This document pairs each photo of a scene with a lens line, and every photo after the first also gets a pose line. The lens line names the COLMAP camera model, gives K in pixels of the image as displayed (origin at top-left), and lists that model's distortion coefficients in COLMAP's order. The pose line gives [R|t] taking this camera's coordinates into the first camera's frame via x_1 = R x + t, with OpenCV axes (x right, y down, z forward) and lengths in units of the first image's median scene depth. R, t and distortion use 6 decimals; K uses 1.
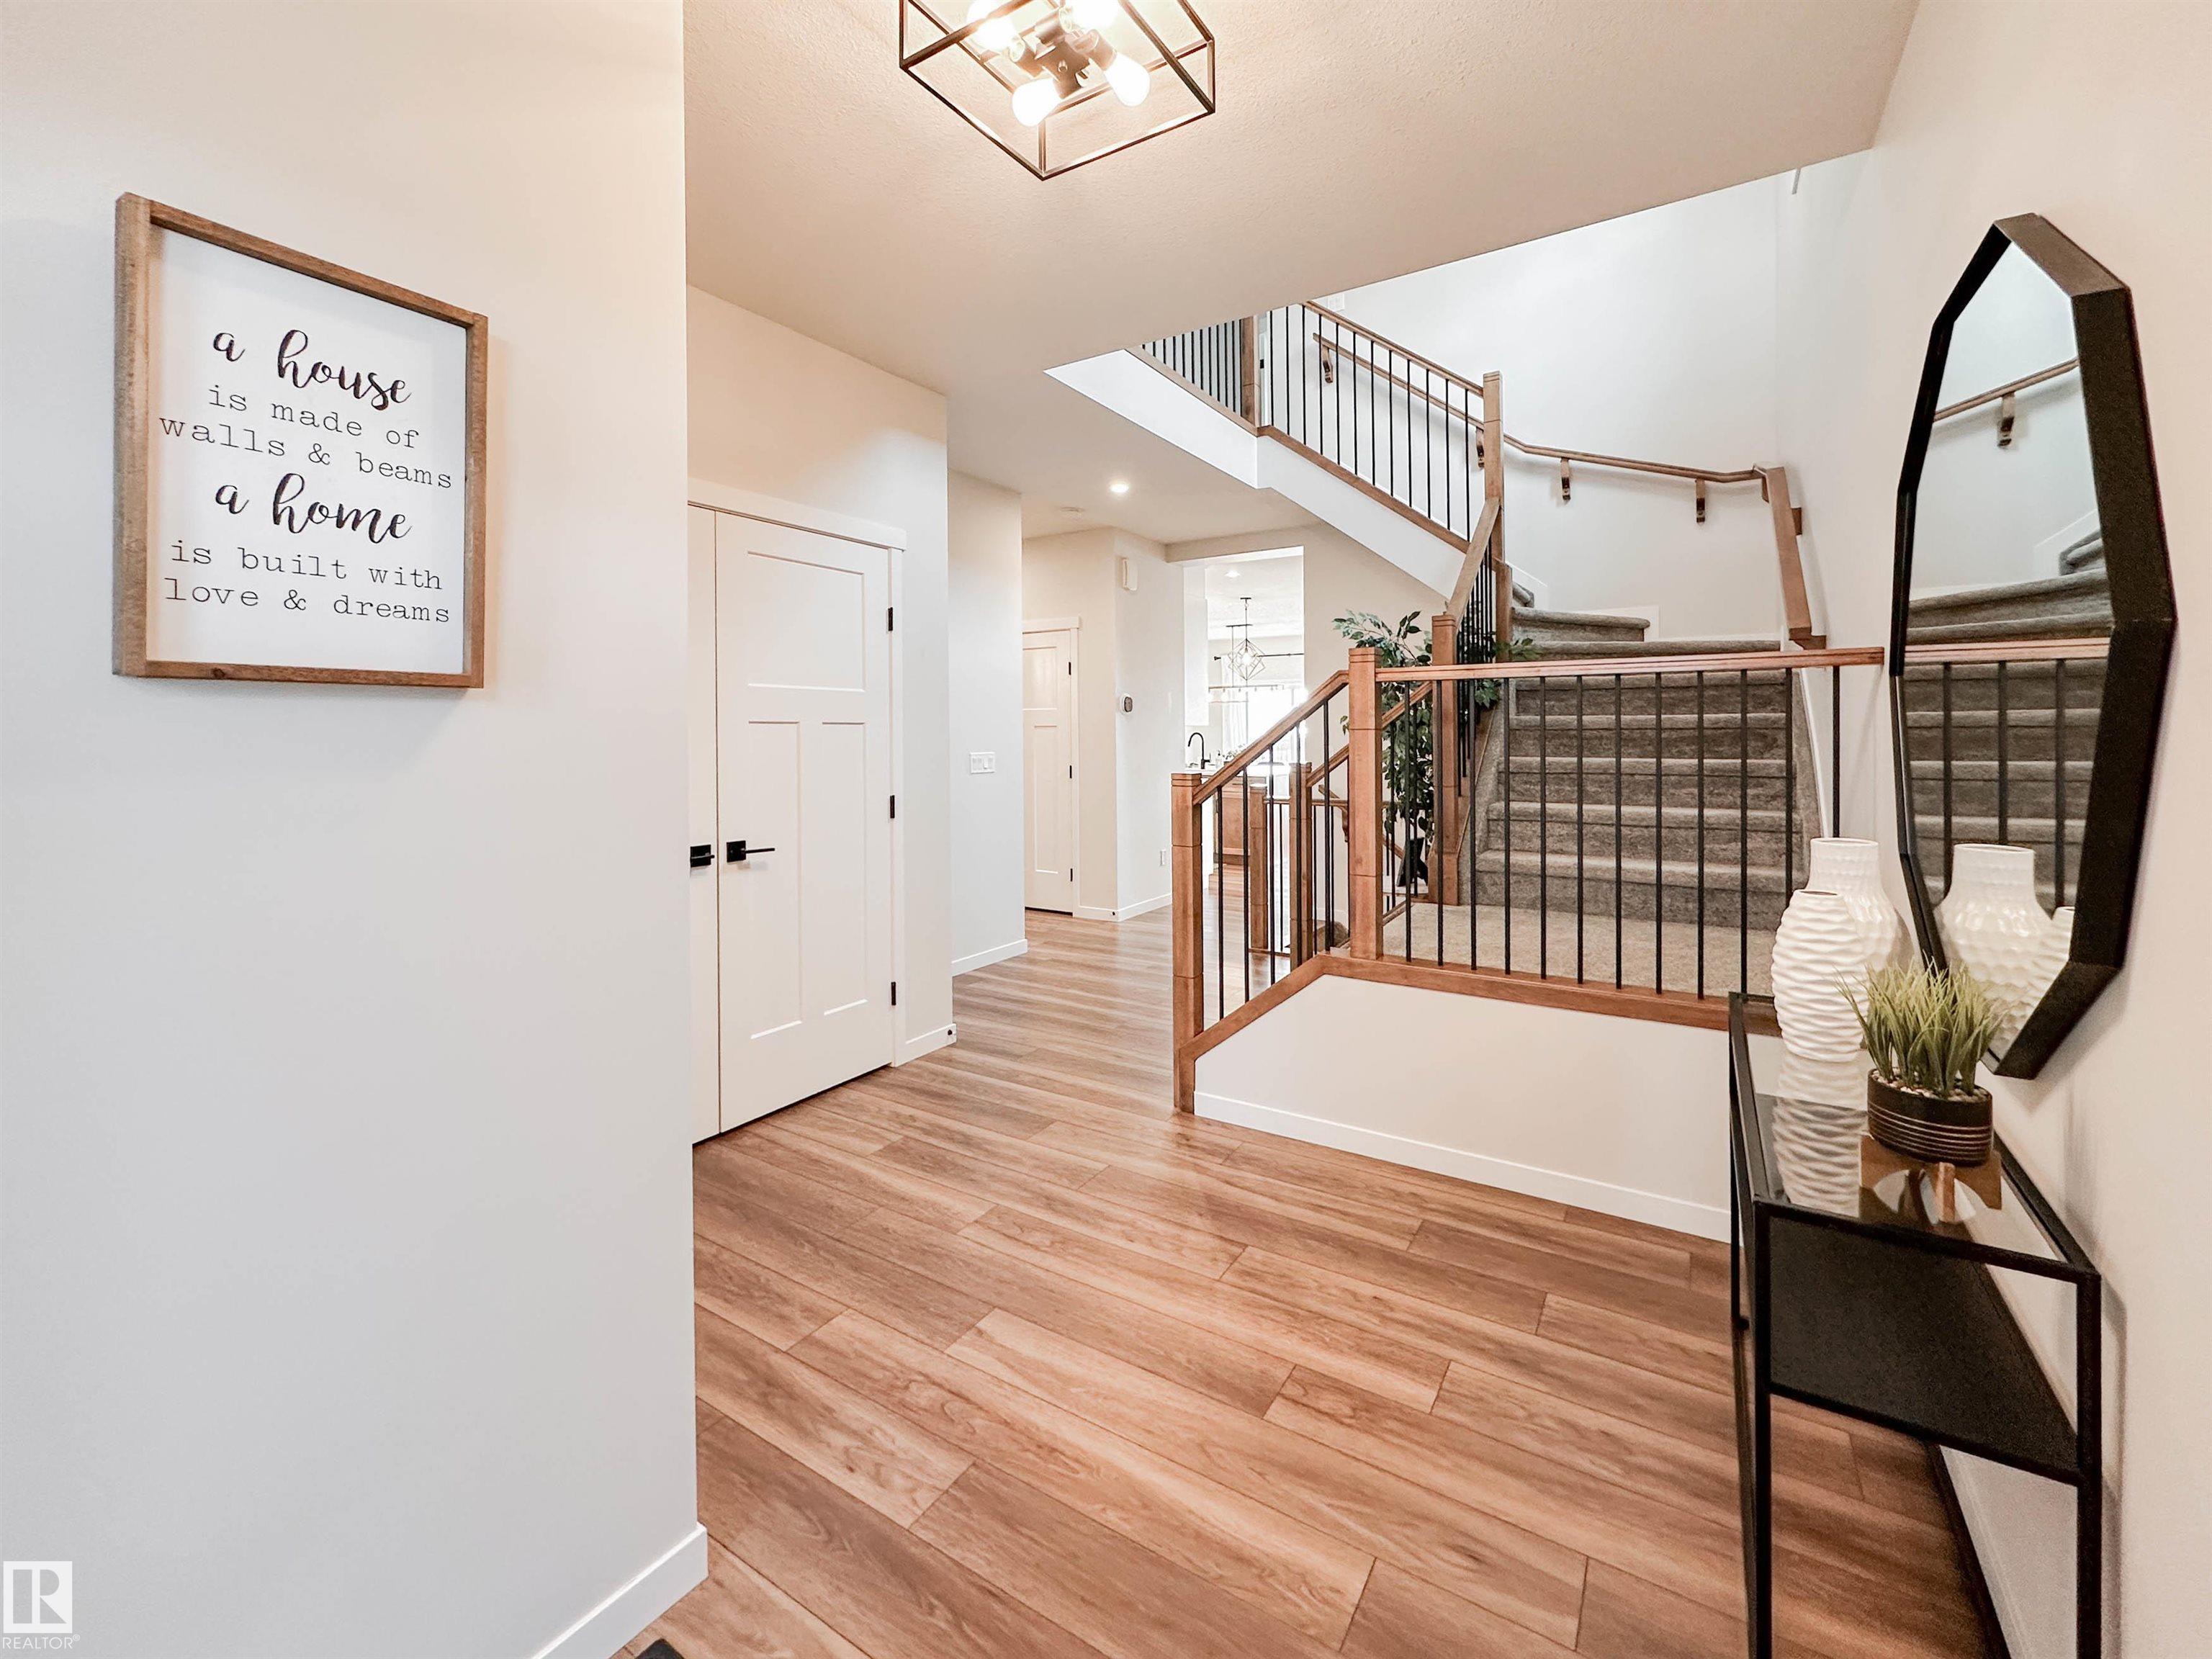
lens RADIAL K [[896.1, 0, 1110.0], [0, 896.1, 820.5], [0, 0, 1]] dist [-0.002656, 0.000033]
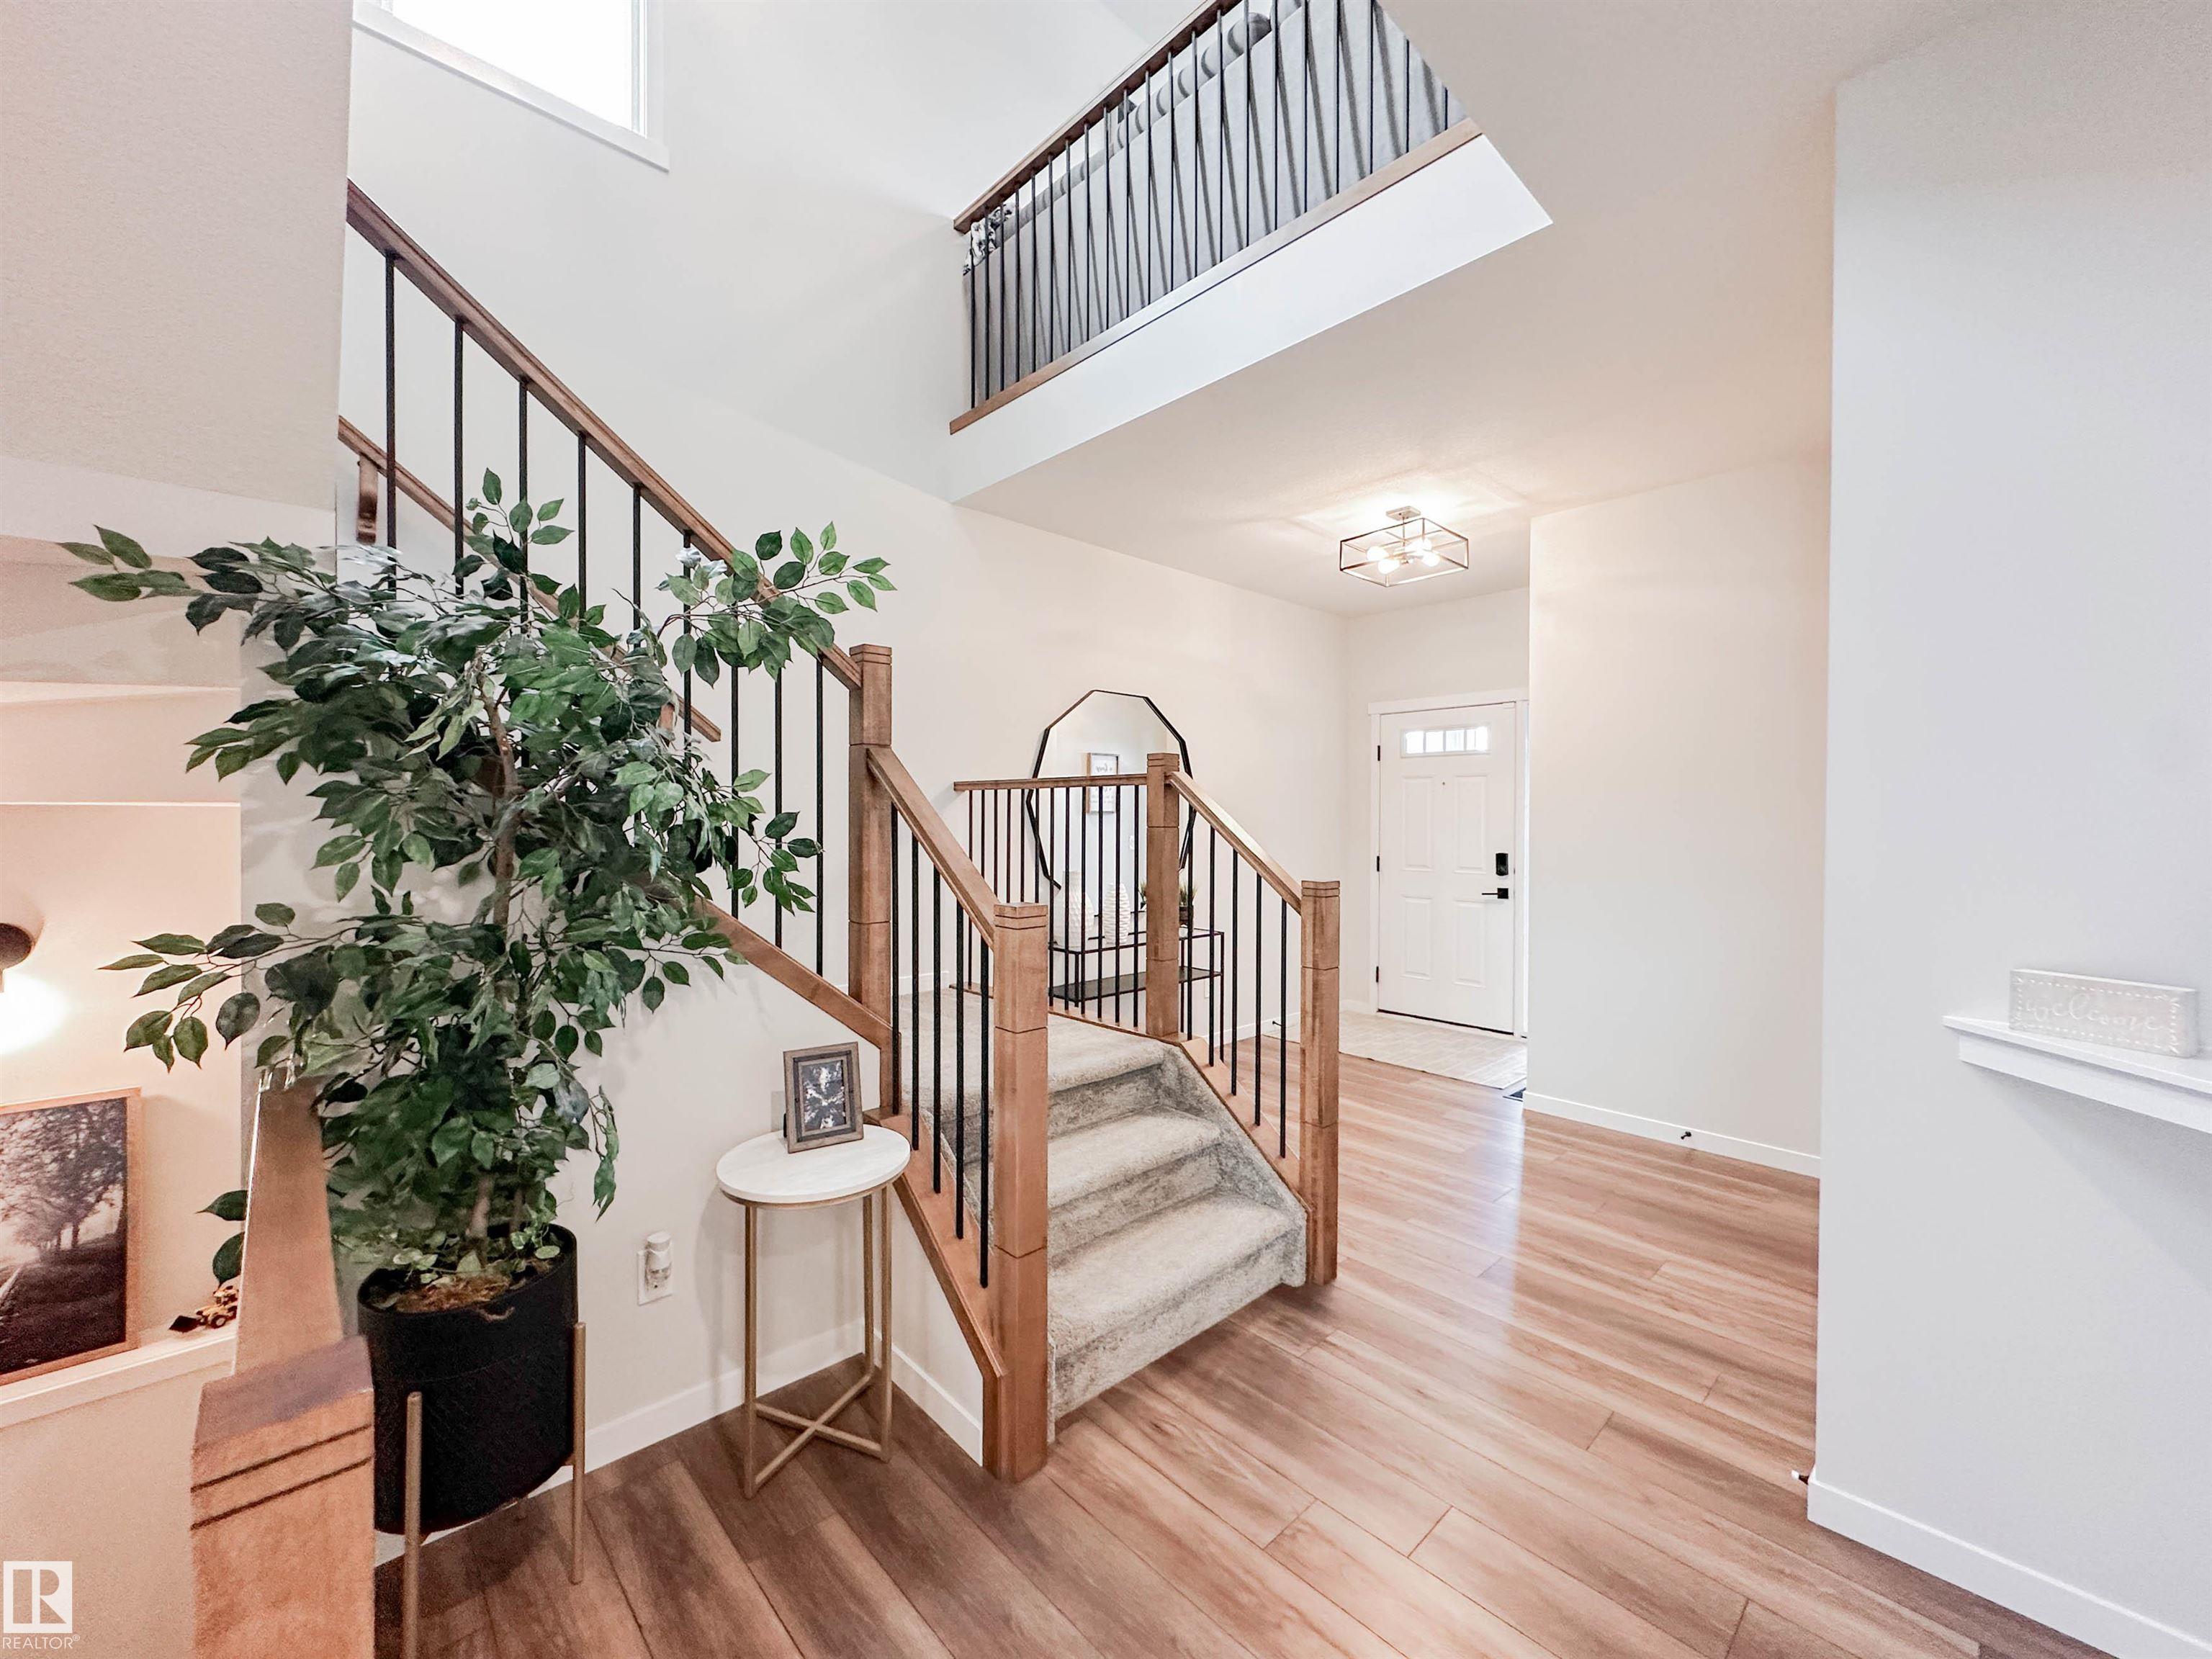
lens RADIAL K [[878.3, 0, 1113.3], [0, 878.3, 816.9], [0, 0, 1]] dist [-0.002399, 0.000450]
pose [[-0.970376, -0.005138, 0.241545, 0.077863], [0.018611, 0.995214, 0.095935, -0.189021], [-0.240882, 0.097589, -0.965636, 1.771945]]
